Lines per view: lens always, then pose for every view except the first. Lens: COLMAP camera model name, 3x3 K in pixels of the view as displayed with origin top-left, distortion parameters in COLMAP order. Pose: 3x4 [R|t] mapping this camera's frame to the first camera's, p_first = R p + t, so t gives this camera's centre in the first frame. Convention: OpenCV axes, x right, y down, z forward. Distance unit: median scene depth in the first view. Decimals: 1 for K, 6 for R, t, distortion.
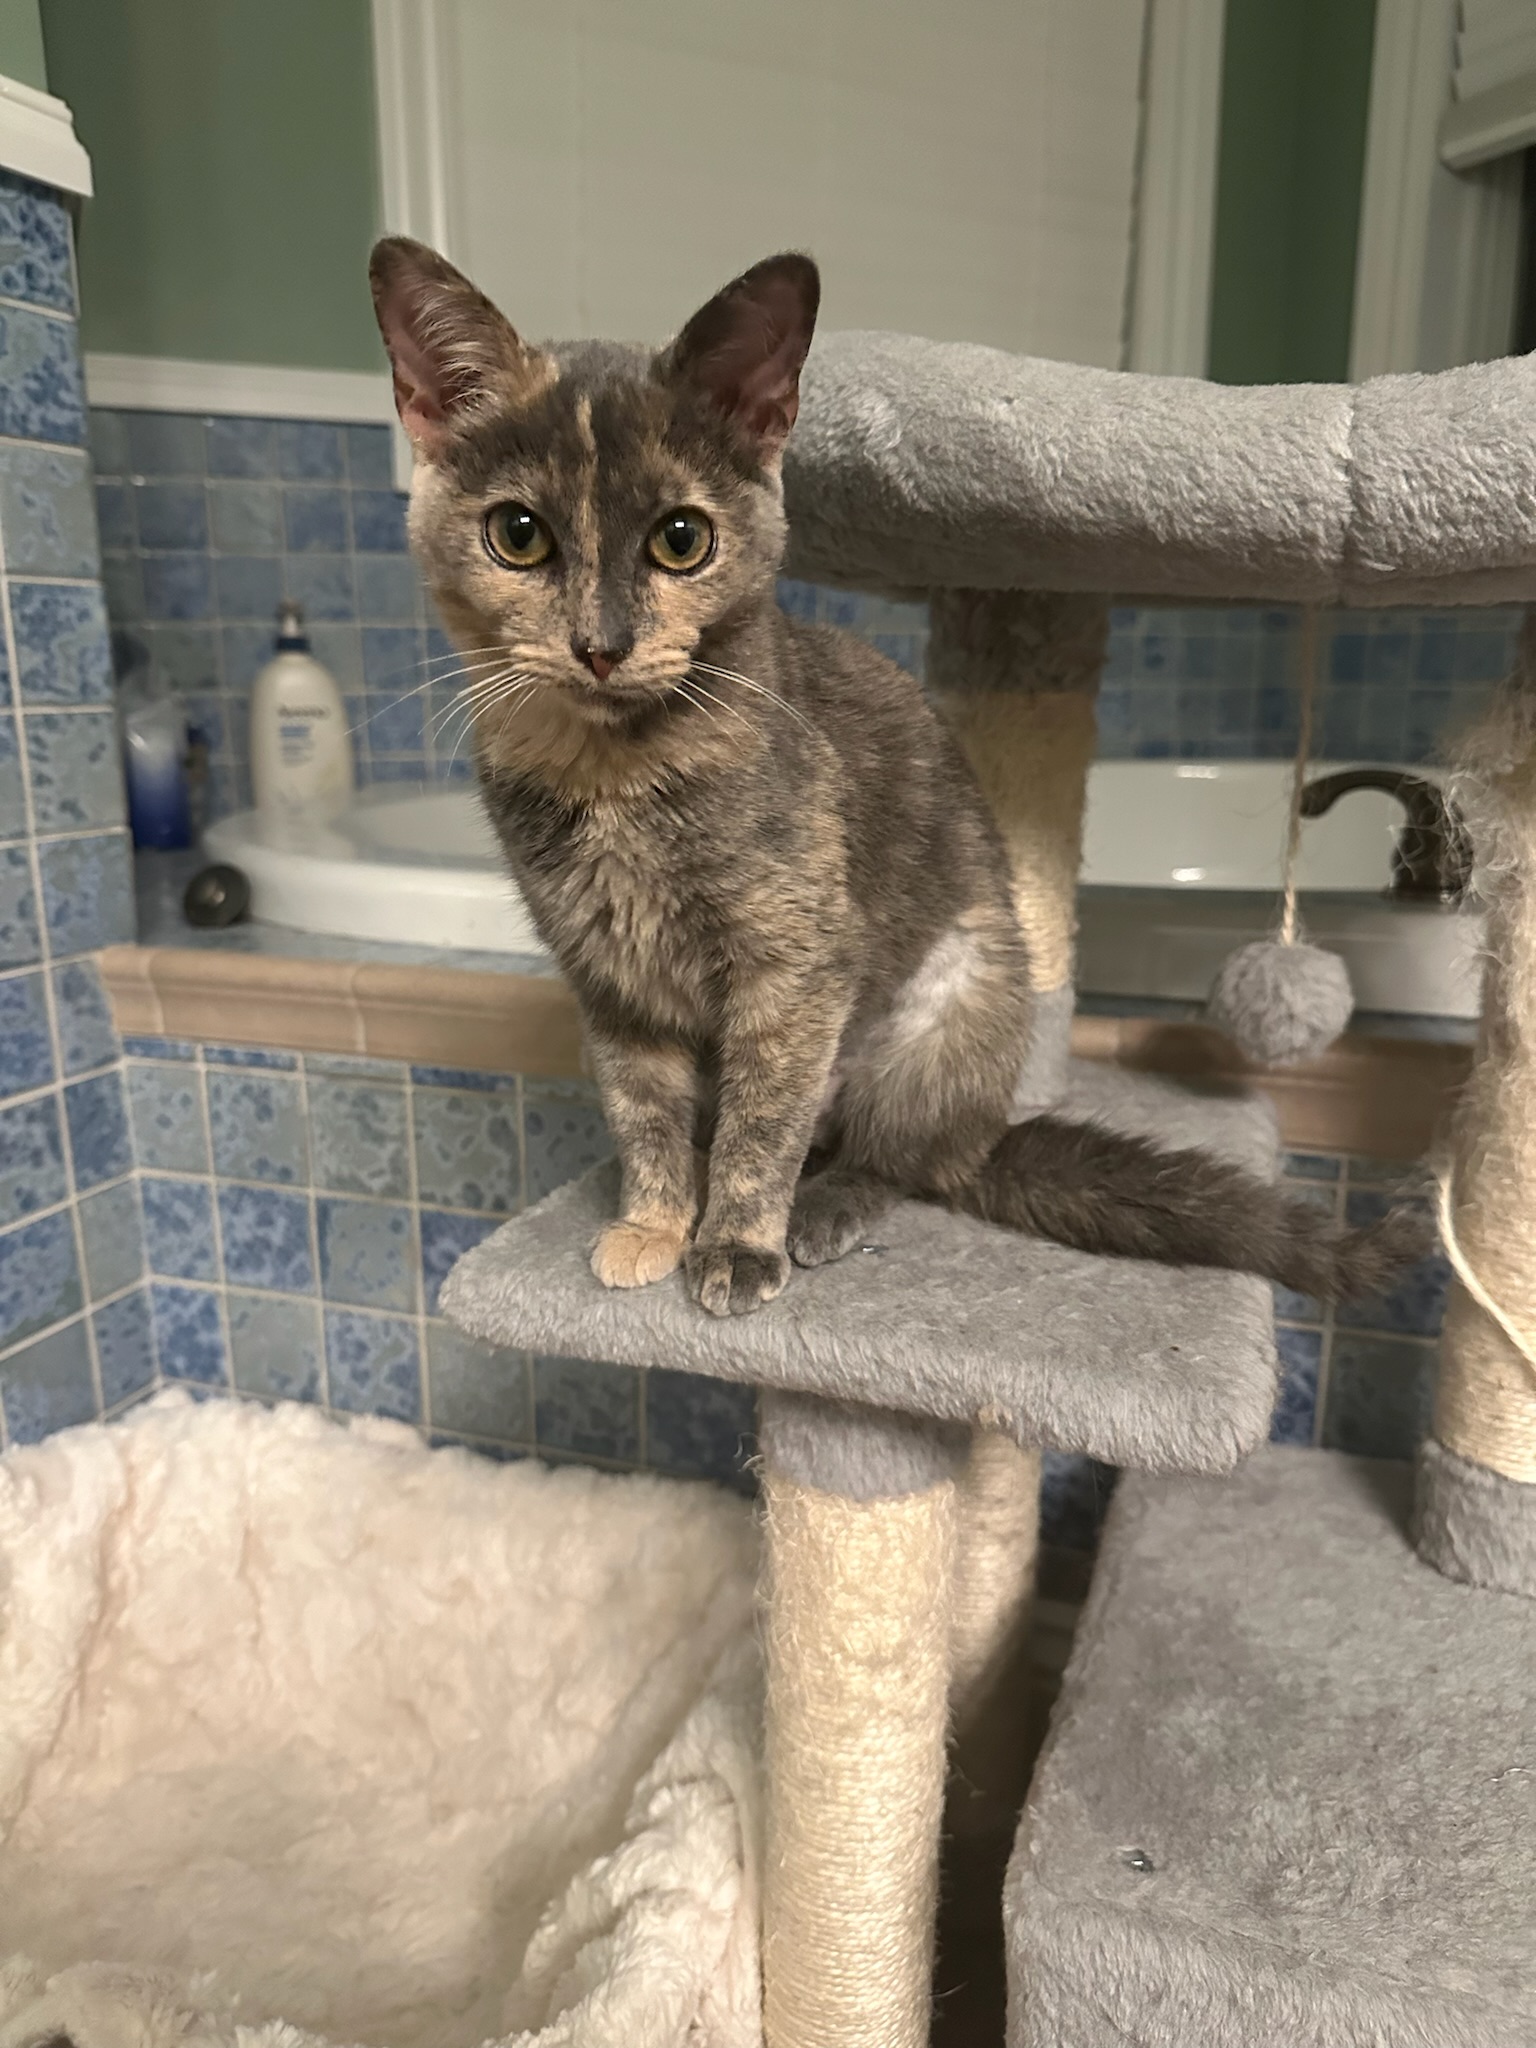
lens RADIAL K [[1425.6, 0, 776.1], [0, 1425.6, 1058.5], [0, 0, 1]] dist [0.010172, -0.041892]
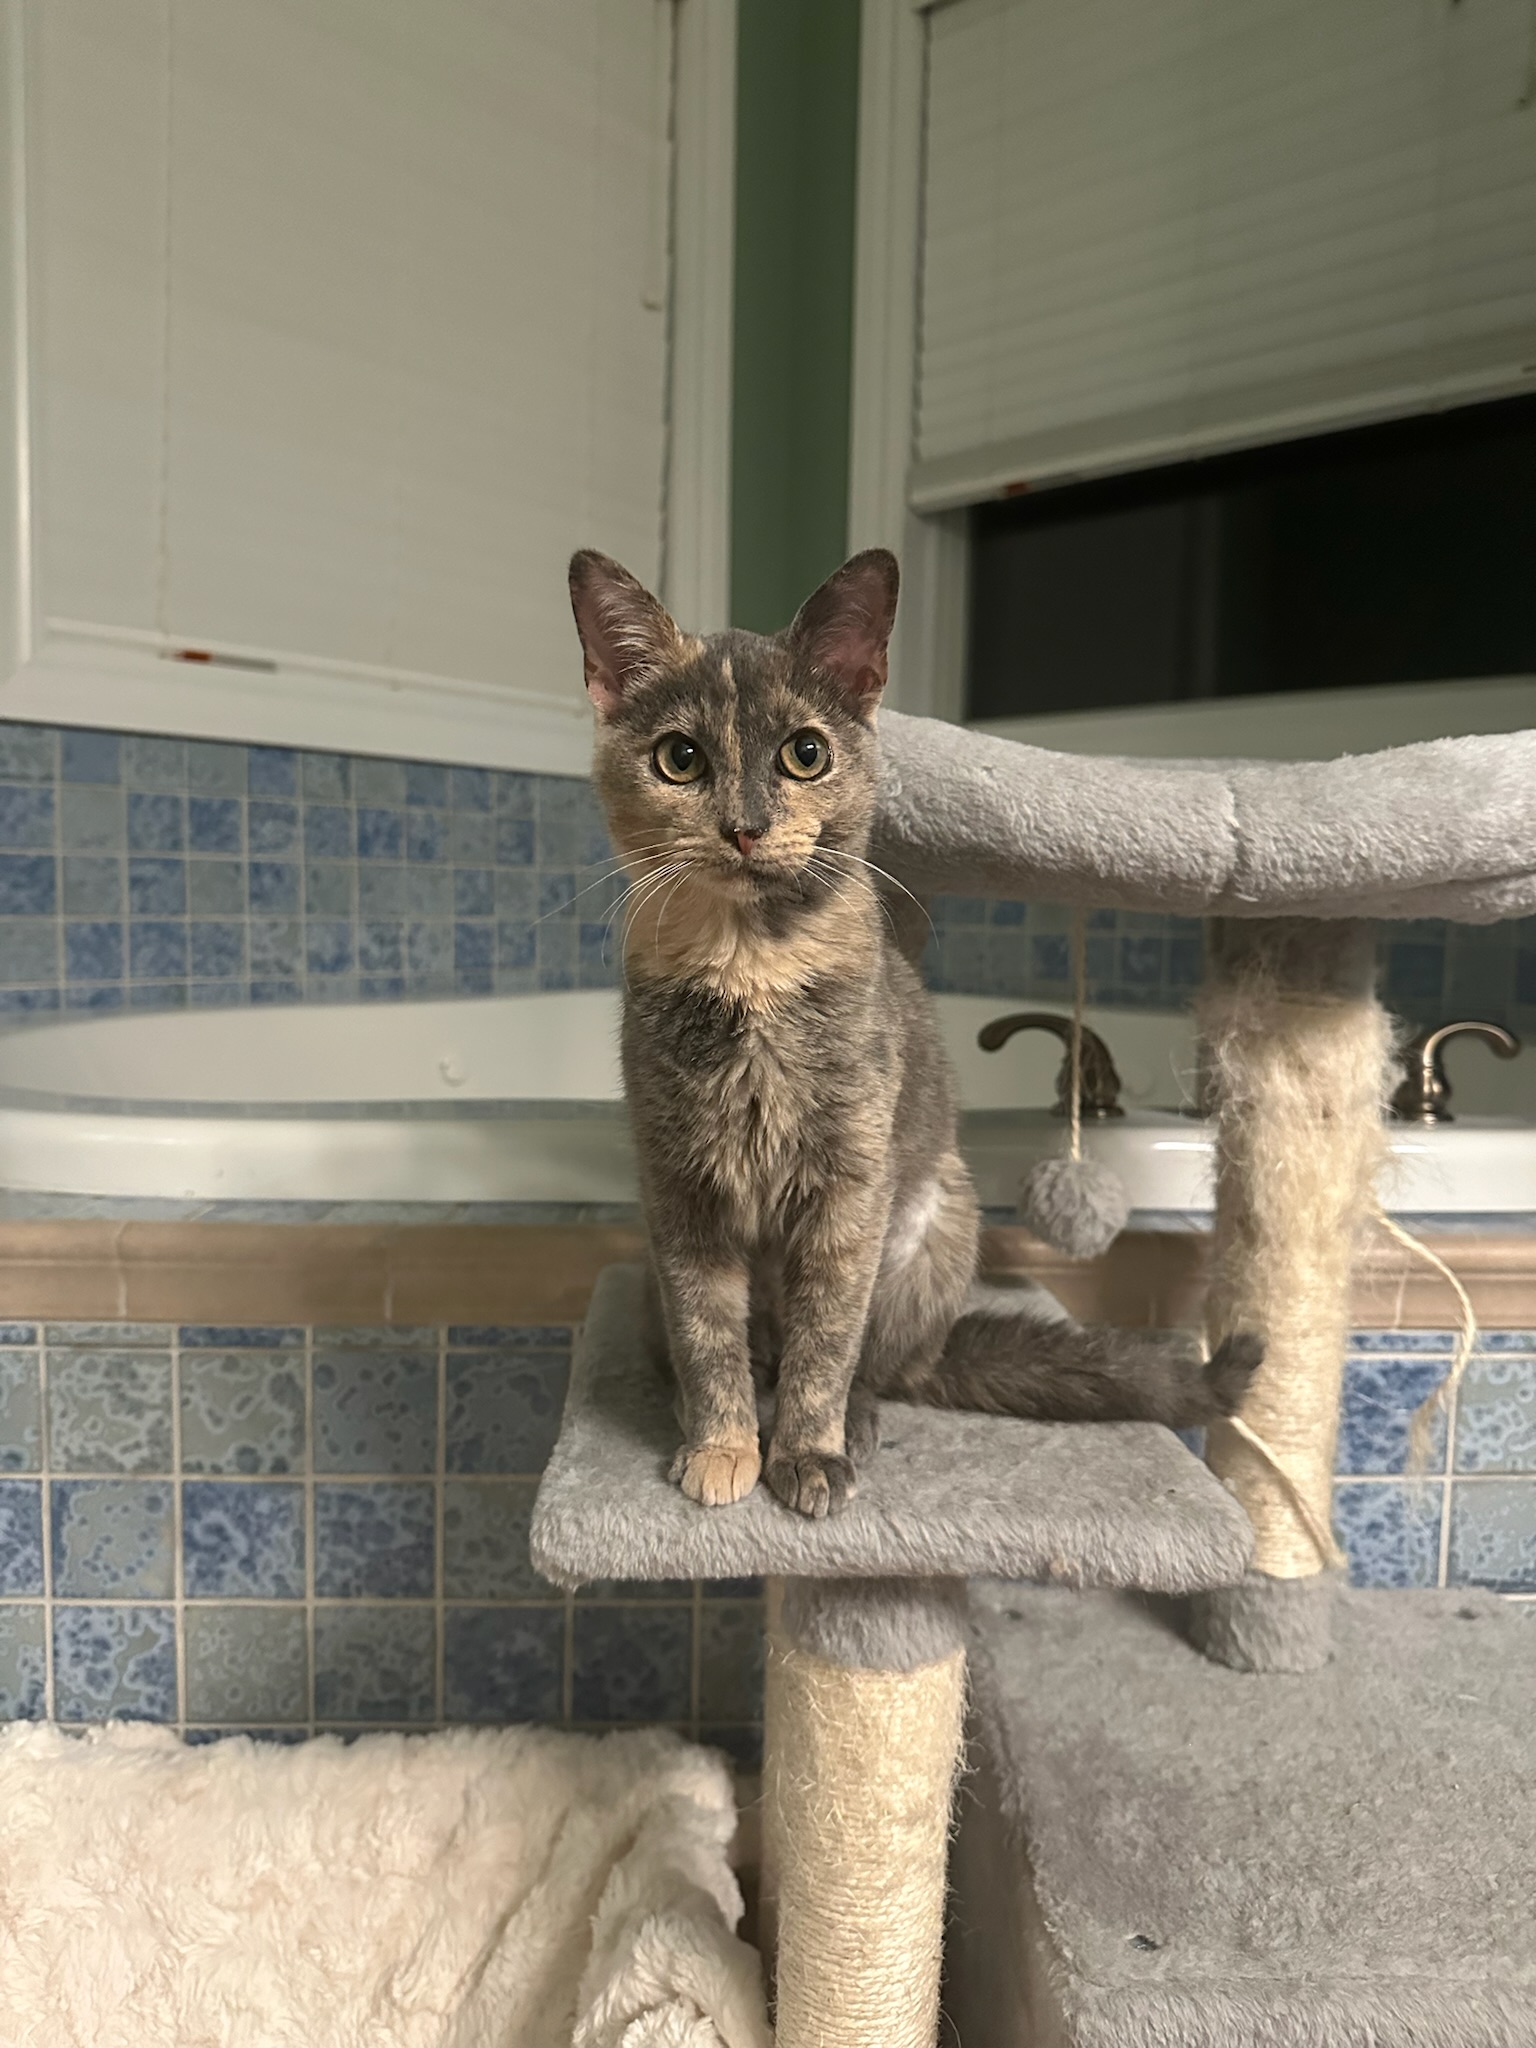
lens RADIAL K [[1425.6, 0, 776.1], [0, 1425.6, 1058.5], [0, 0, 1]] dist [0.010172, -0.041892]
pose [[0.935235, -0.028410, 0.352886, -0.426207], [0.078716, 0.988511, -0.129033, -0.036613], [-0.345166, 0.148454, 0.926726, -0.099638]]
